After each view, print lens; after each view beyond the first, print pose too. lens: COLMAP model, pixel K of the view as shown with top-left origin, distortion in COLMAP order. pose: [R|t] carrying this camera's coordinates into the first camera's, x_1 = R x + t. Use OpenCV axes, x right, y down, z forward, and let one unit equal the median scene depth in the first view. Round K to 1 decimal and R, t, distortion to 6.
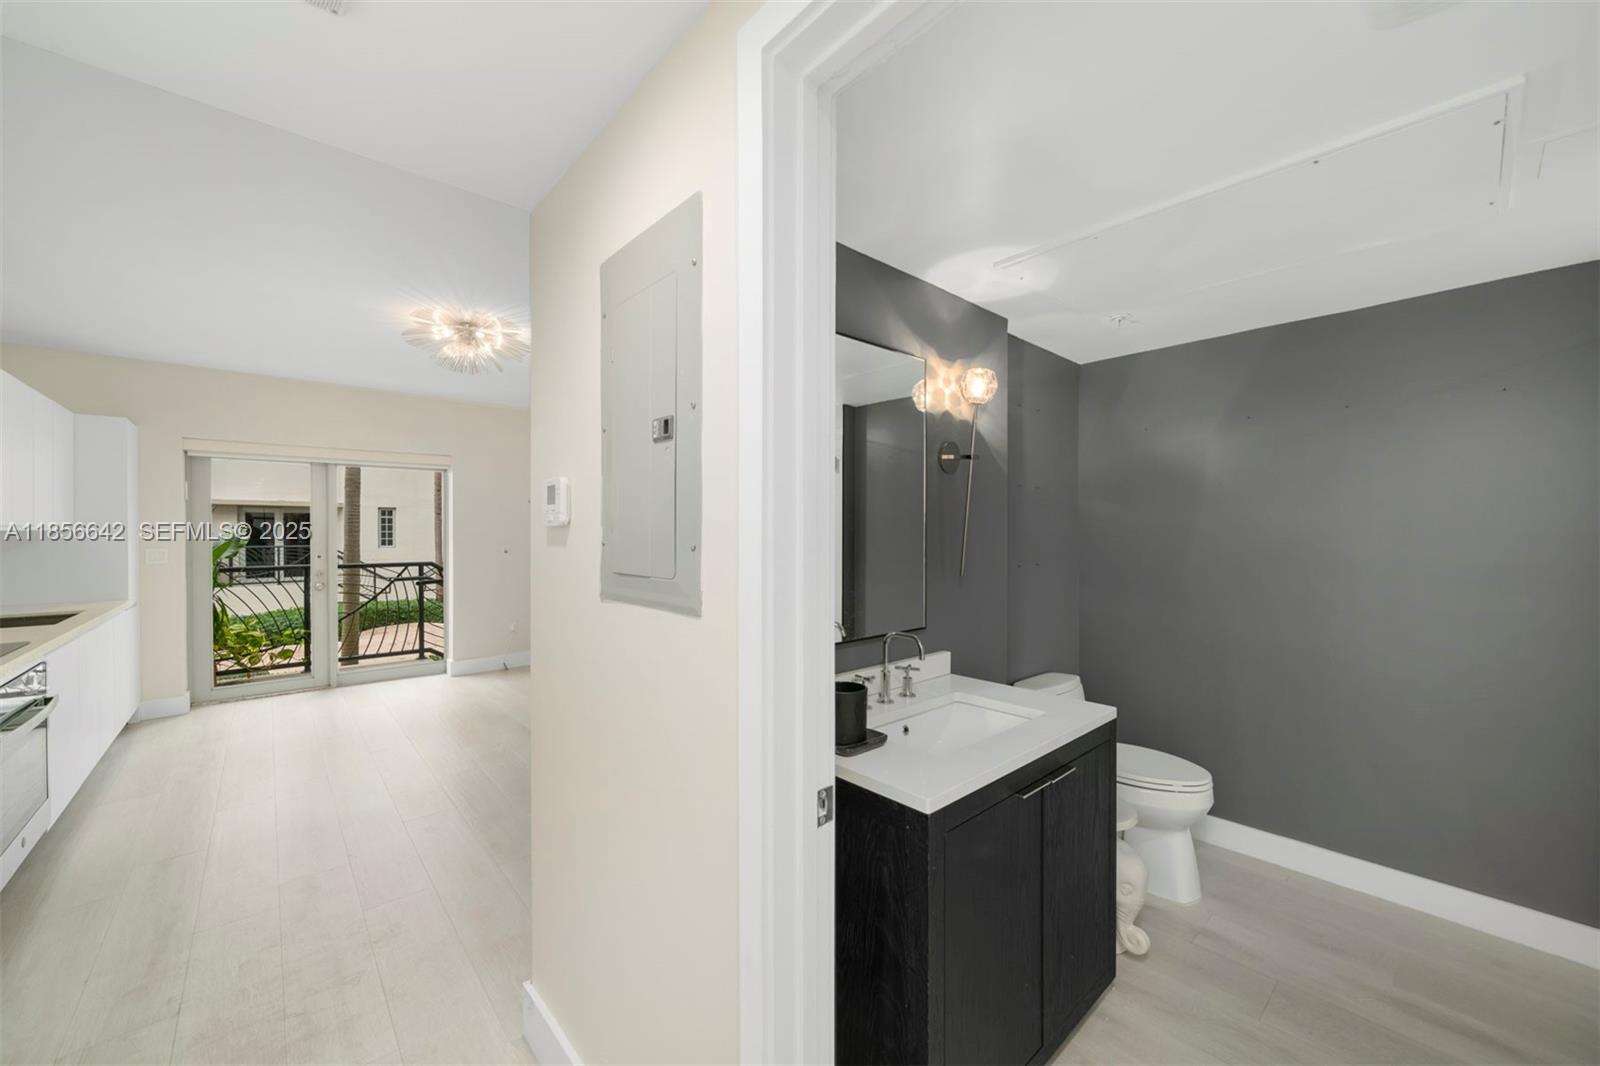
lens RADIAL K [[609.4, 0, 810.5], [0, 609.4, 538.4], [0, 0, 1]] dist [0.000984, 0.000036]
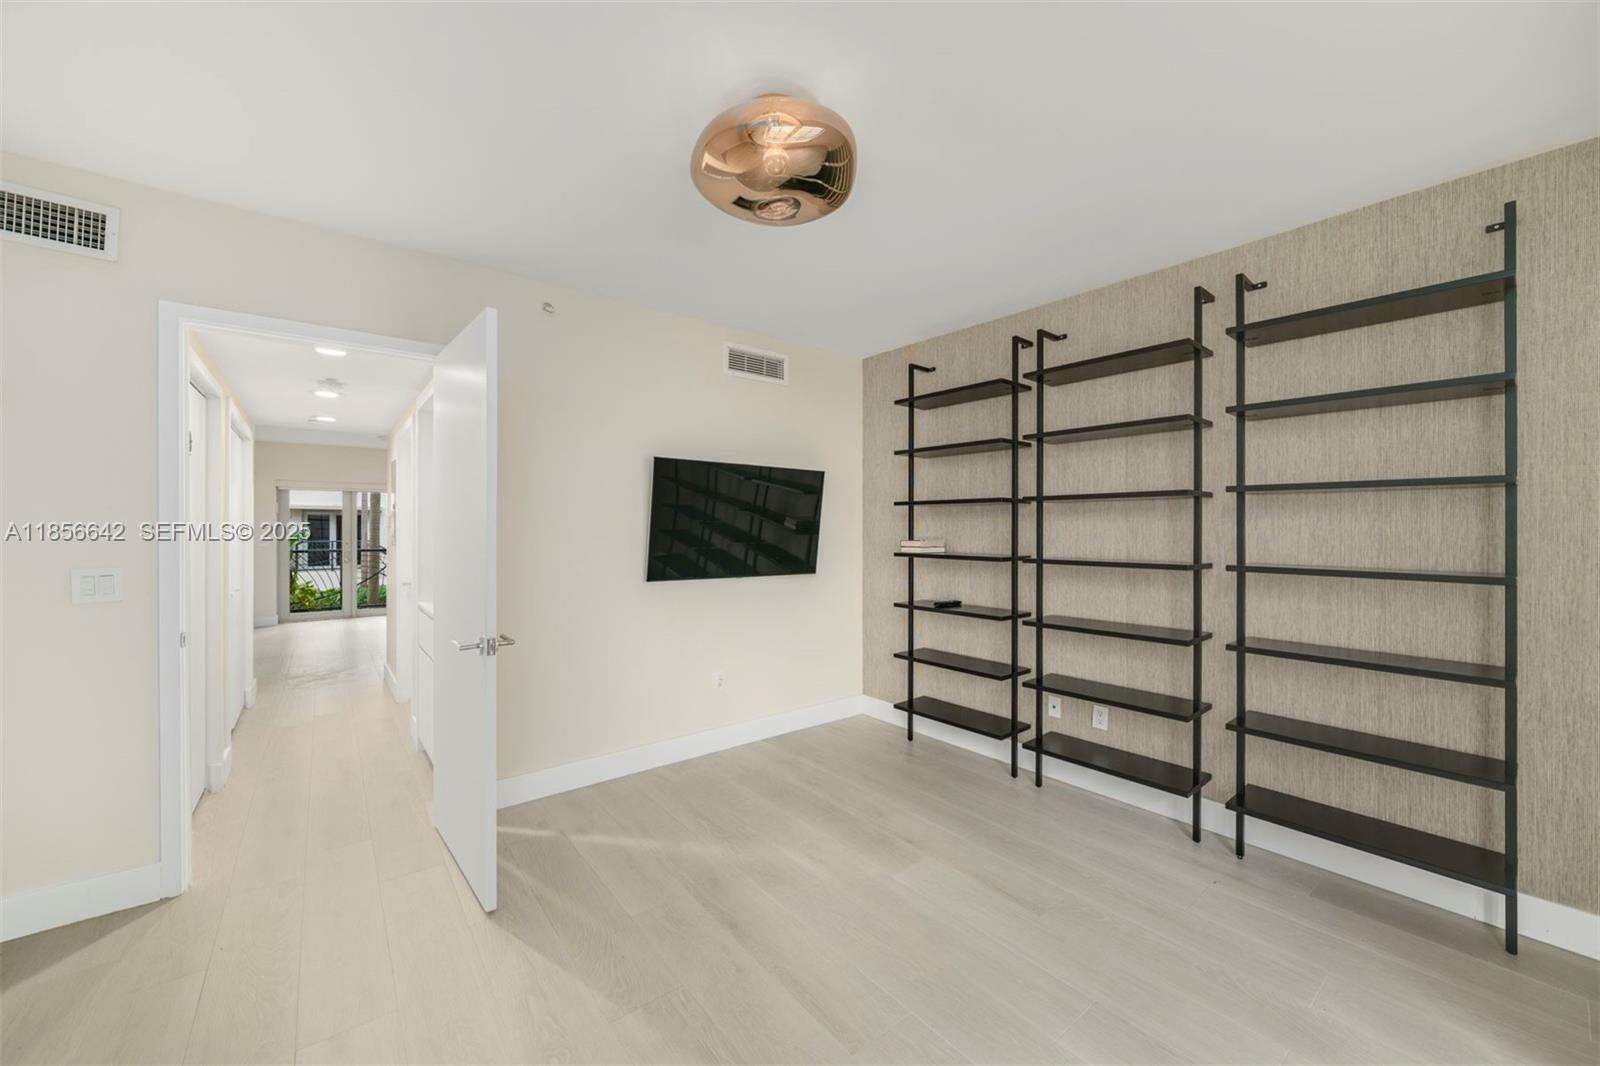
lens RADIAL K [[609.4, 0, 810.5], [0, 609.4, 538.4], [0, 0, 1]] dist [0.000984, 0.000036]
pose [[0.998196, -0.000653, -0.060036, 0.632866], [0.000778, 0.999998, 0.002064, 0.014845], [0.060035, -0.002107, 0.998194, -0.670561]]
